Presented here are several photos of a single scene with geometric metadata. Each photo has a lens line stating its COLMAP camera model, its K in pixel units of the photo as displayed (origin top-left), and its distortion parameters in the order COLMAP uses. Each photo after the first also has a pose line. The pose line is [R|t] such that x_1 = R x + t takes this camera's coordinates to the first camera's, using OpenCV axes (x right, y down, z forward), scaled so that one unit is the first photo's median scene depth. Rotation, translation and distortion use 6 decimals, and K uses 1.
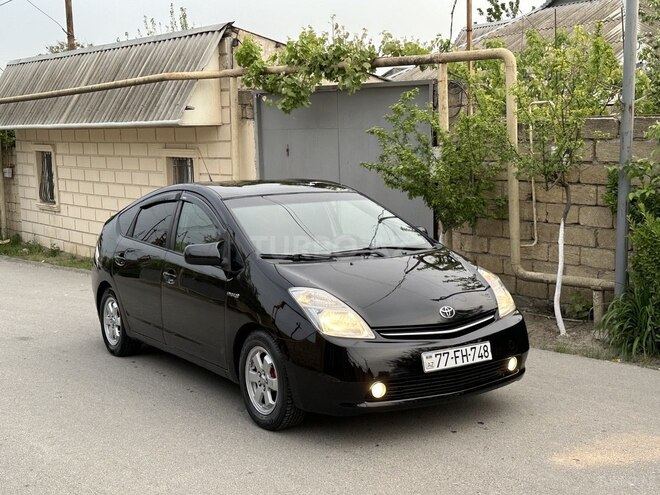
lens RADIAL K [[860.7, 0, 342.6], [0, 860.7, 226.4], [0, 0, 1]] dist [0.124187, 0.011826]
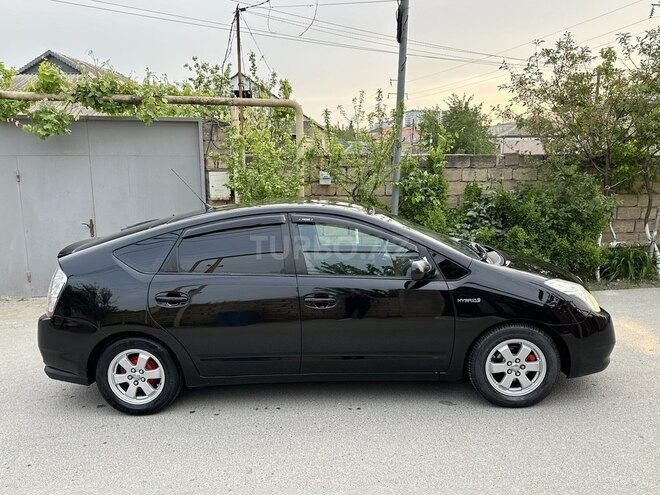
lens RADIAL K [[509.1, 0, 333.4], [0, 509.1, 236.4], [0, 0, 1]] dist [0.128097, -0.214792]
pose [[0.603199, -0.100886, 0.791185, -0.440937], [0.083828, 0.994493, 0.062899, -0.033732], [-0.793173, 0.028383, 0.608334, 0.447561]]
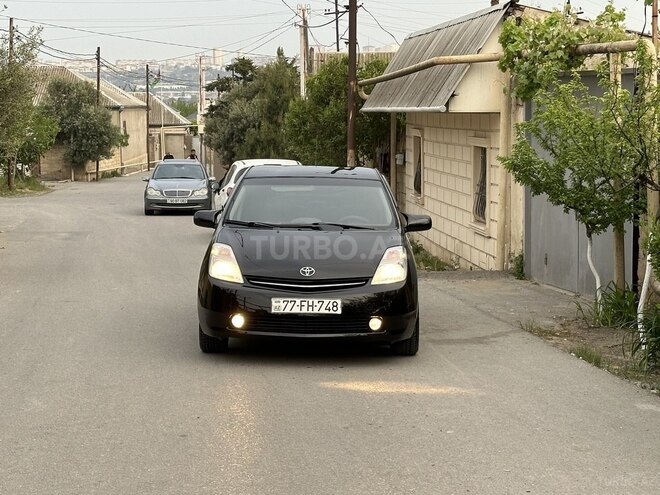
lens RADIAL K [[1328.2, 0, 340.7], [0, 1328.2, 208.9], [0, 0, 1]] dist [0.079828, 0.370004]
pose [[0.834244, 0.061699, -0.547933, 0.684782], [-0.079641, 0.996783, -0.009015, 0.011738], [0.545614, 0.051159, 0.836473, -0.341348]]
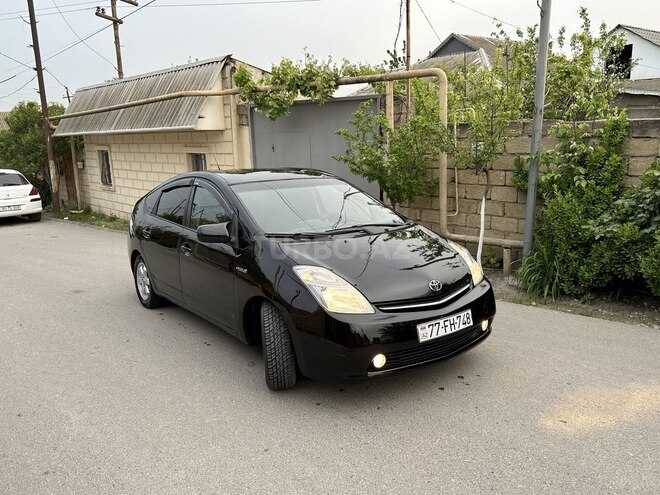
lens RADIAL K [[509.1, 0, 333.4], [0, 509.1, 236.4], [0, 0, 1]] dist [0.128097, -0.214792]
pose [[0.997703, -0.015641, 0.065905, -0.030356], [0.010510, 0.996938, 0.077492, -0.009752], [-0.066915, -0.076621, 0.994812, 0.196273]]
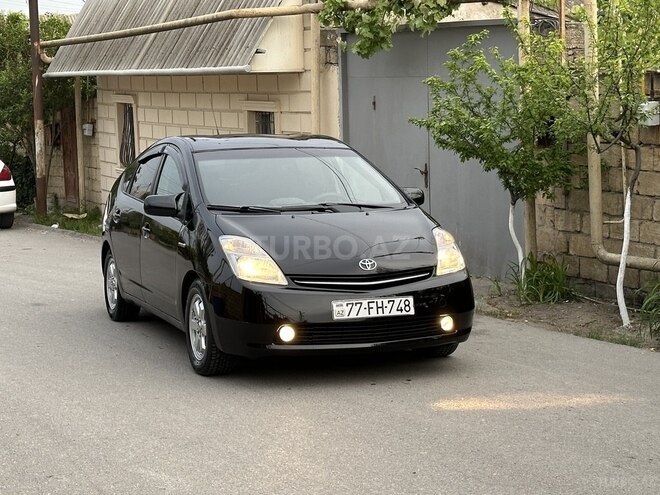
lens RADIAL K [[1328.2, 0, 340.7], [0, 1328.2, 208.9], [0, 0, 1]] dist [0.079828, 0.370004]
pose [[0.975768, 0.026556, -0.217189, 0.237679], [-0.028523, 0.999576, -0.005925, 0.024718], [0.216939, 0.011977, 0.976112, -0.291354]]
